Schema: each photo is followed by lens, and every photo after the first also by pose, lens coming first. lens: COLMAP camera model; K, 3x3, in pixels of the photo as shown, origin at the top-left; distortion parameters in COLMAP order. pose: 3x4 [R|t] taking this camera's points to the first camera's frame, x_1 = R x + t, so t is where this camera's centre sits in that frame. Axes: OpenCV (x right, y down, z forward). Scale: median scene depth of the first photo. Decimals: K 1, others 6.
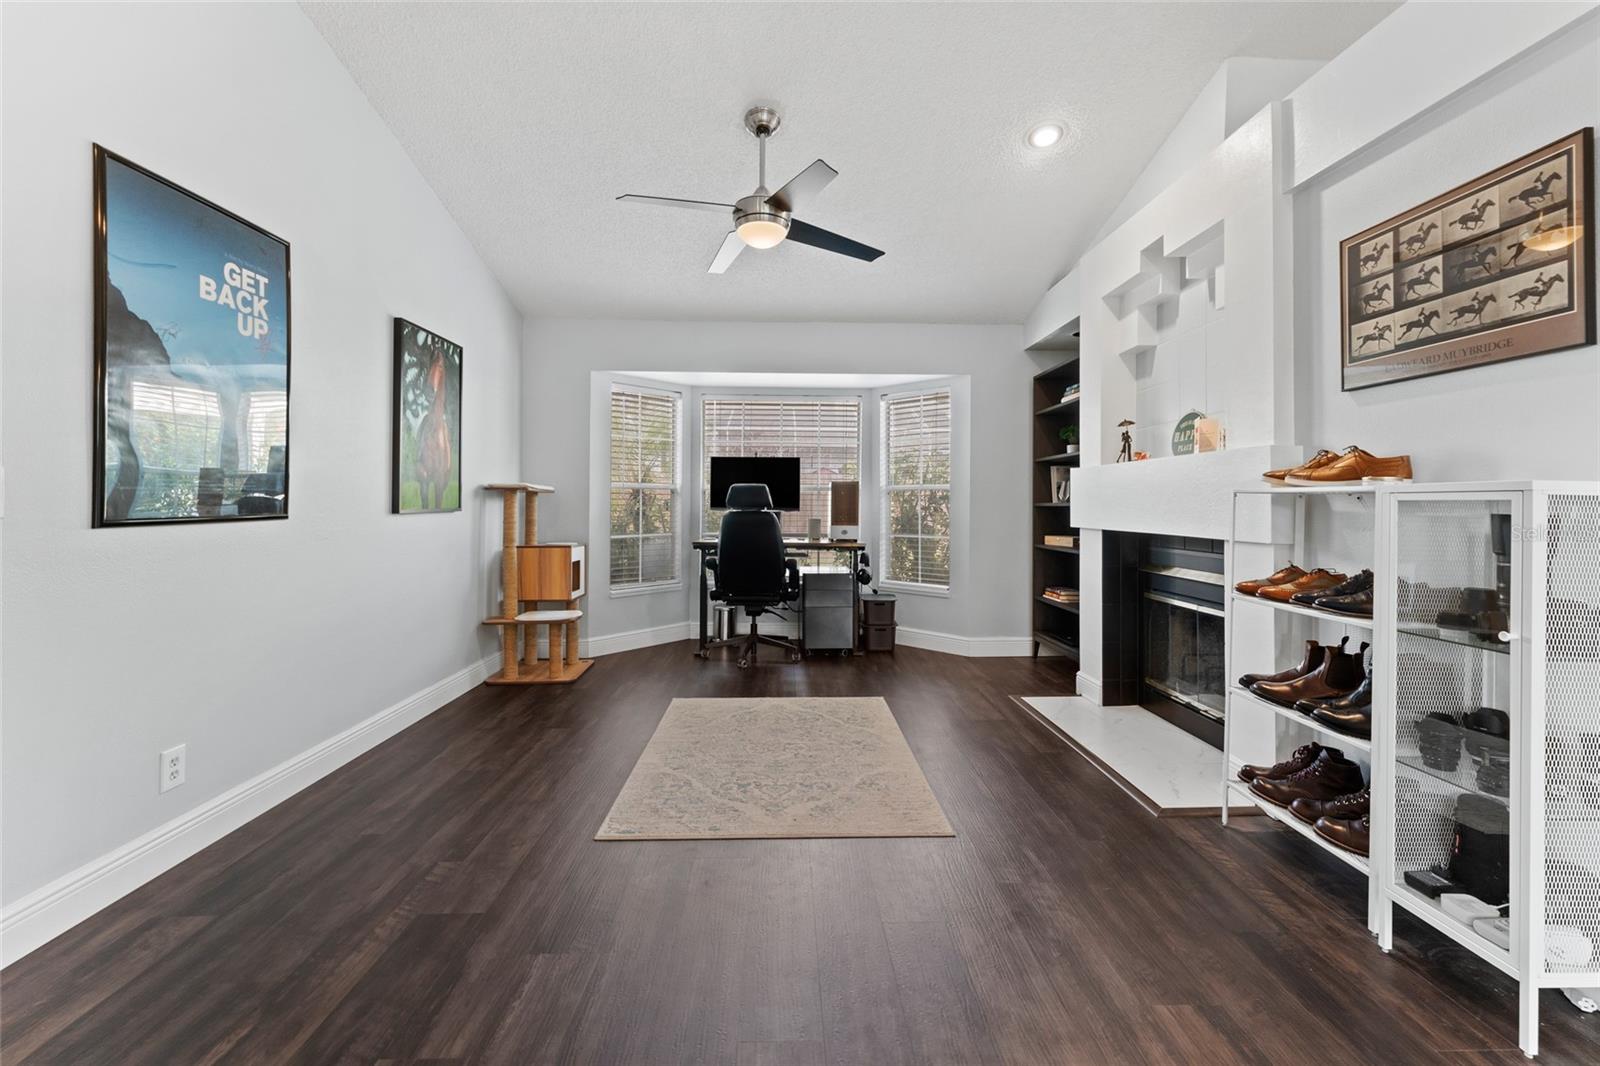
lens RADIAL K [[672.2, 0, 800.2], [0, 672.2, 494.9], [0, 0, 1]] dist [-0.000264, 0.000133]
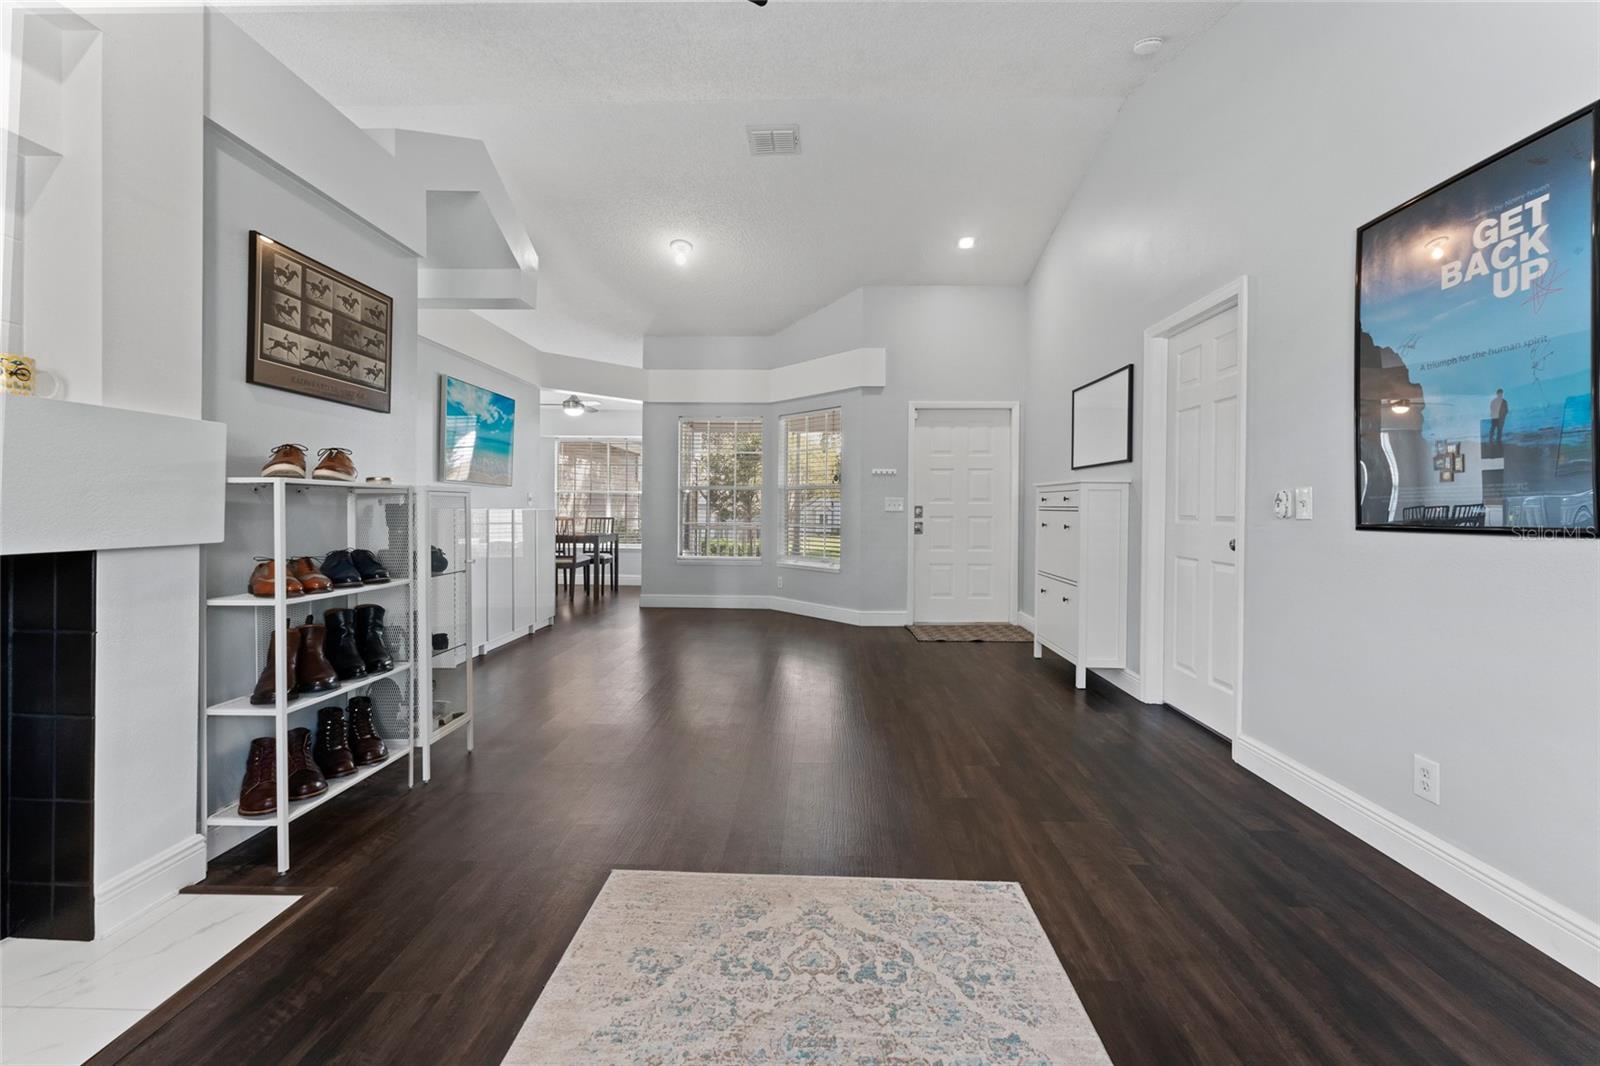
lens RADIAL K [[644.9, 0, 800.1], [0, 644.9, 512.2], [0, 0, 1]] dist [0.000235, 0.000072]
pose [[-0.997833, -0.014896, 0.064090, -0.073415], [-0.015032, 0.999886, -0.001643, 0.030010], [-0.064059, -0.002603, -0.997943, 2.093170]]
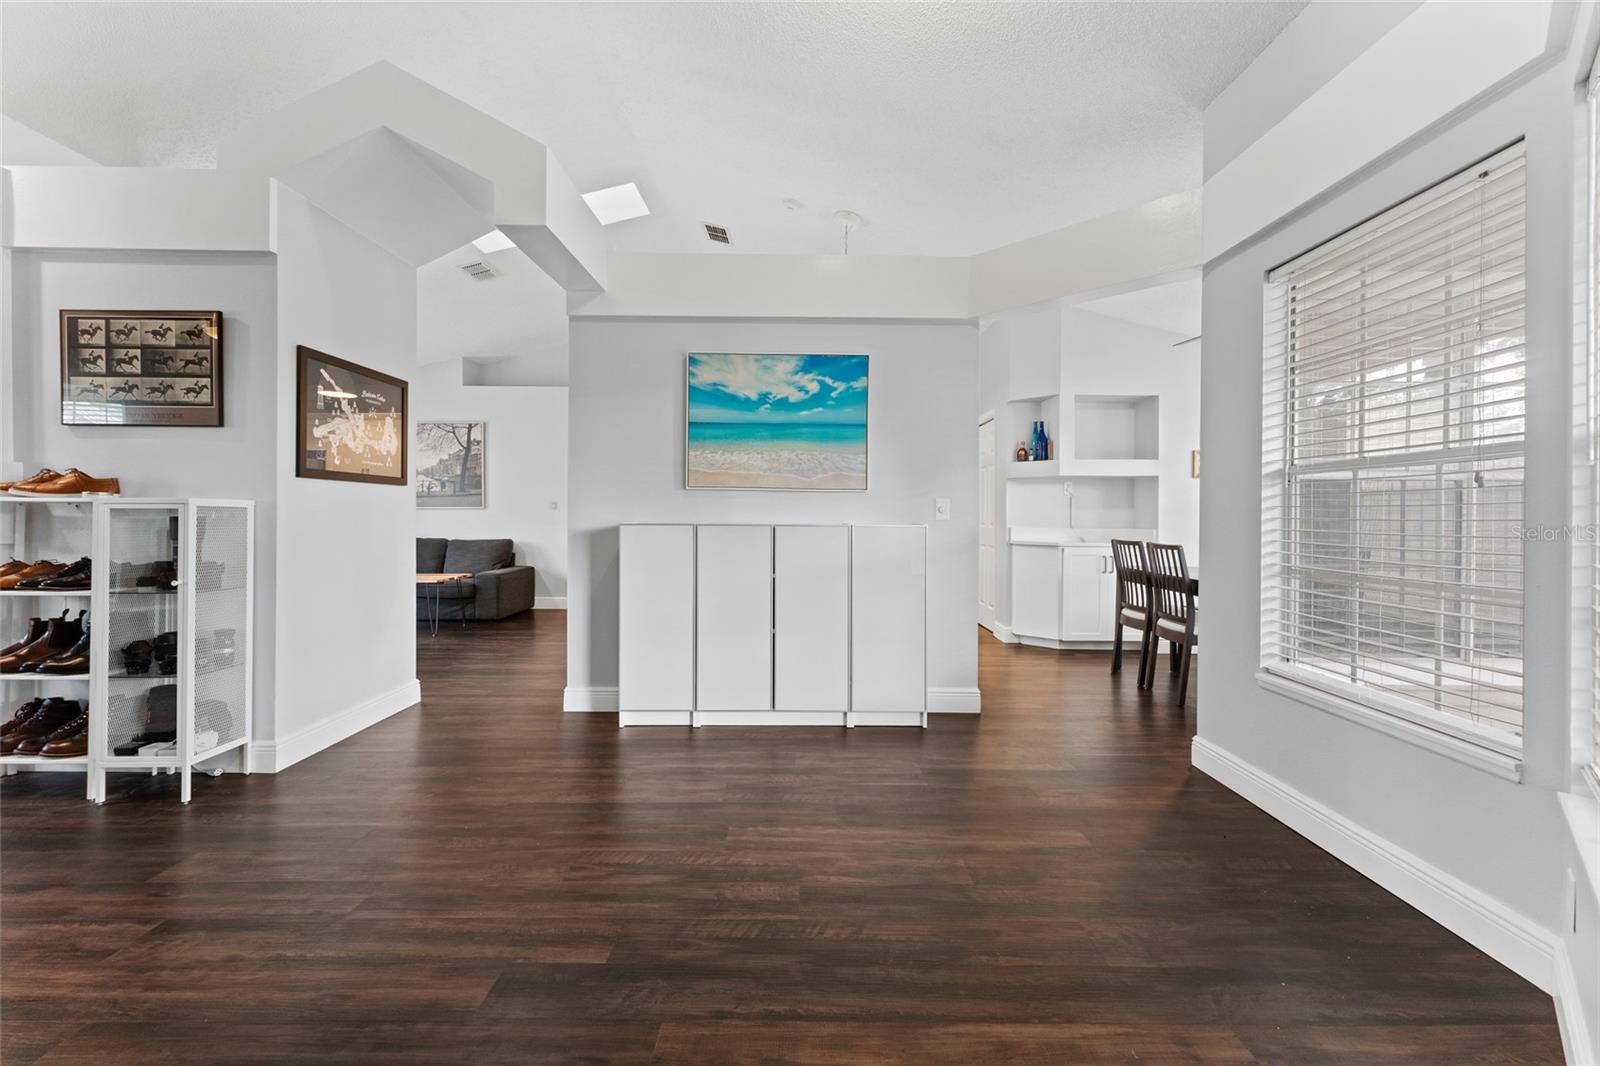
lens RADIAL K [[654.0, 0, 804.4], [0, 654.0, 519.3], [0, 0, 1]] dist [0.002423, 0.000251]
pose [[0.024192, -0.013861, 0.999611, -0.486879], [-0.015140, 0.999784, 0.014230, -0.010538], [-0.999593, -0.015479, 0.023977, -0.530955]]
